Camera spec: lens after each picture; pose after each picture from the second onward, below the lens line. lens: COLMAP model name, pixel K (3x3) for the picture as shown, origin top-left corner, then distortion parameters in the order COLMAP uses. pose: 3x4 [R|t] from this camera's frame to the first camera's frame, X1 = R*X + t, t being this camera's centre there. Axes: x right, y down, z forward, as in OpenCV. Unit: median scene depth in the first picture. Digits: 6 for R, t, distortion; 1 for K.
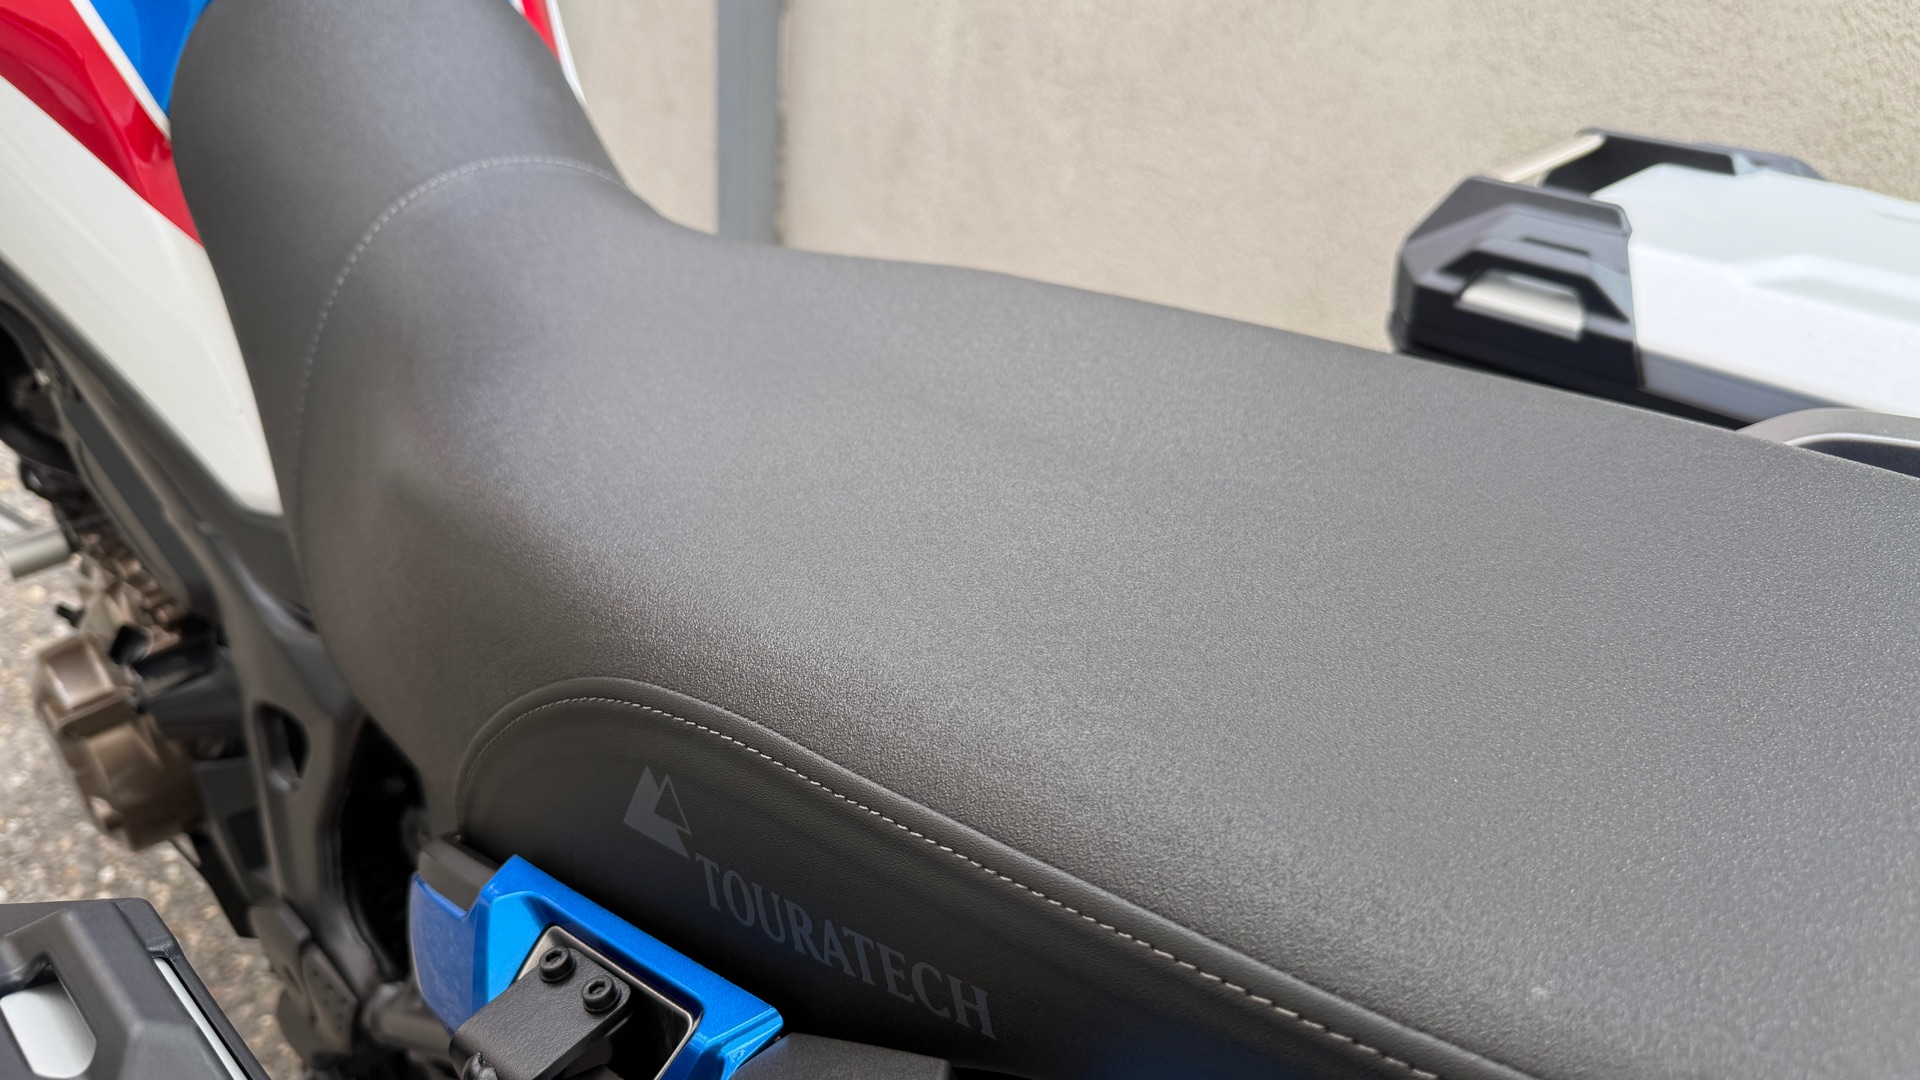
lens RADIAL K [[1382.2, 0, 960.0], [0, 1382.2, 540.0], [0, 0, 1]] dist [-0.001499, -0.031138]
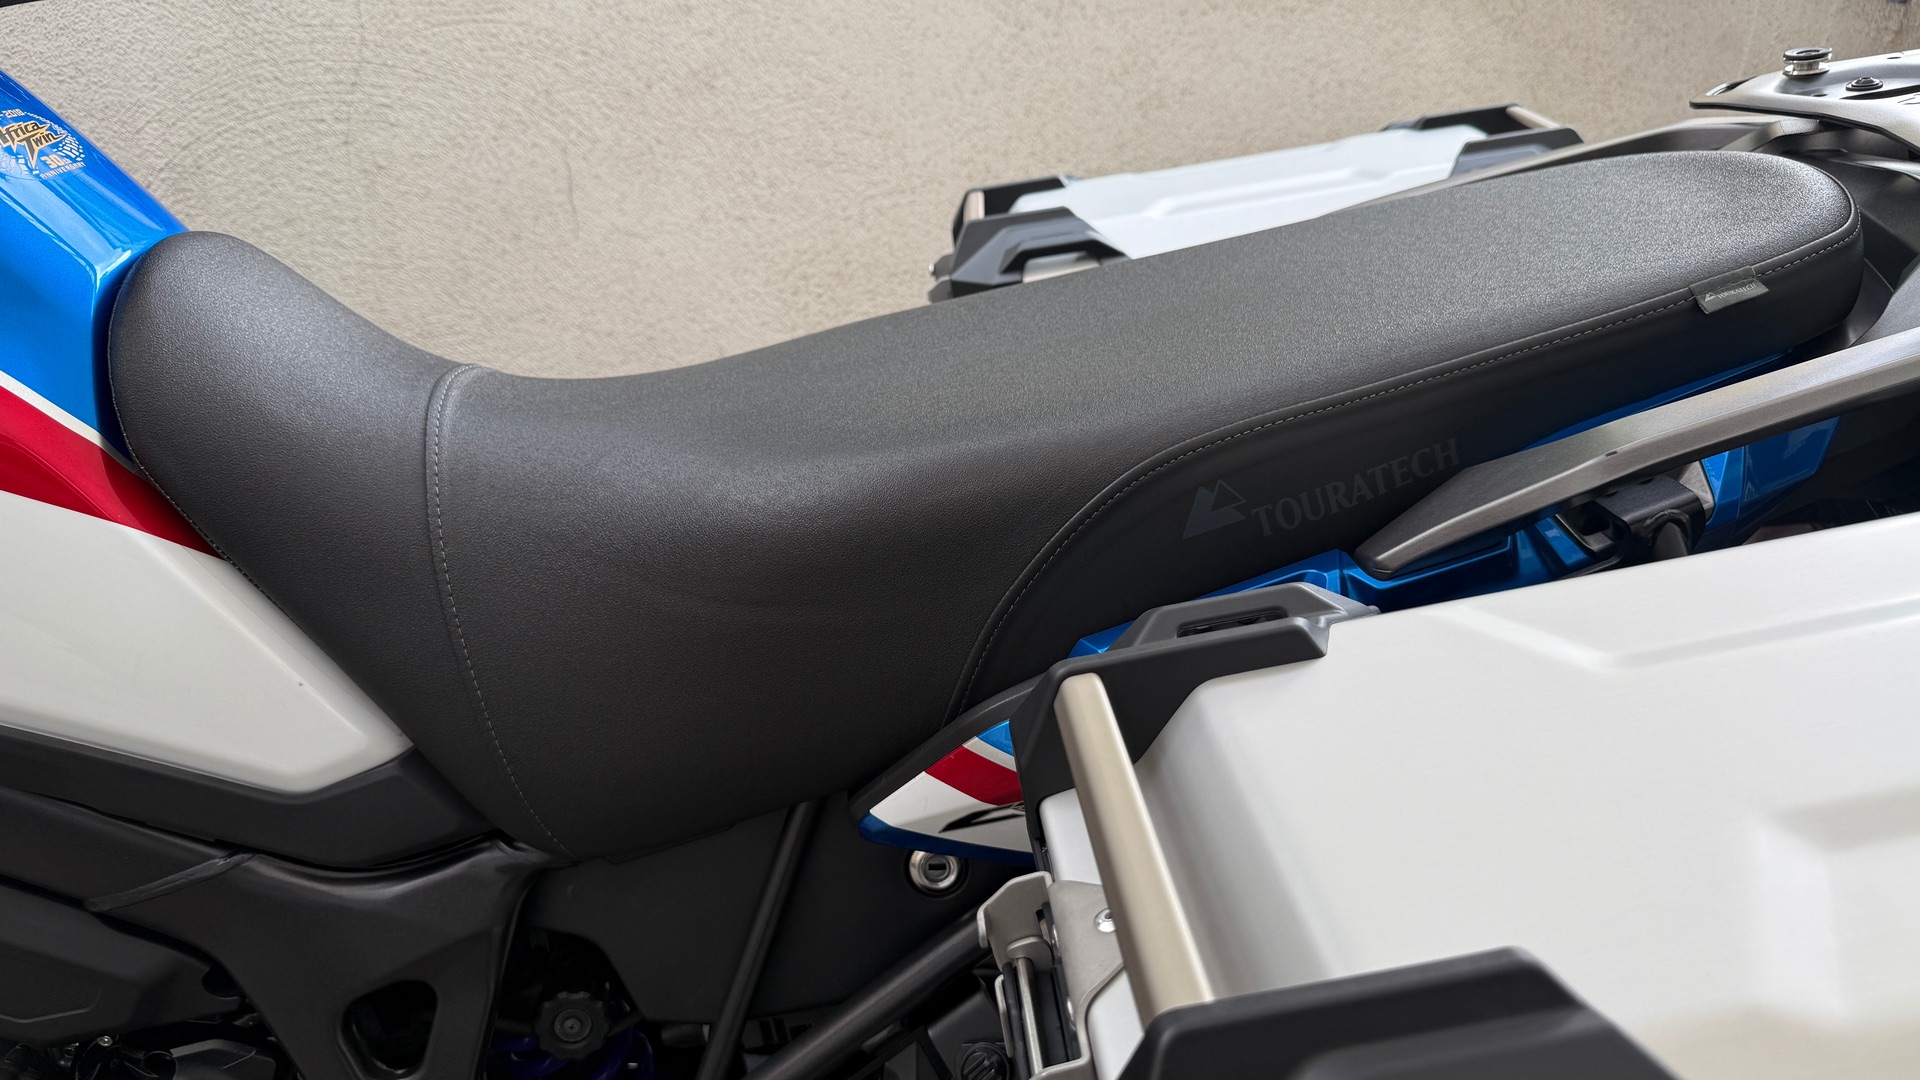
lens RADIAL K [[1357.7, 0, 960.0], [0, 1357.7, 540.0], [0, 0, 1]] dist [0.002130, 0.000534]
pose [[0.665038, -0.365121, 0.651468, -0.500817], [0.473911, 0.880519, 0.009712, 0.021686], [-0.577176, 0.302279, 0.758614, -0.026777]]
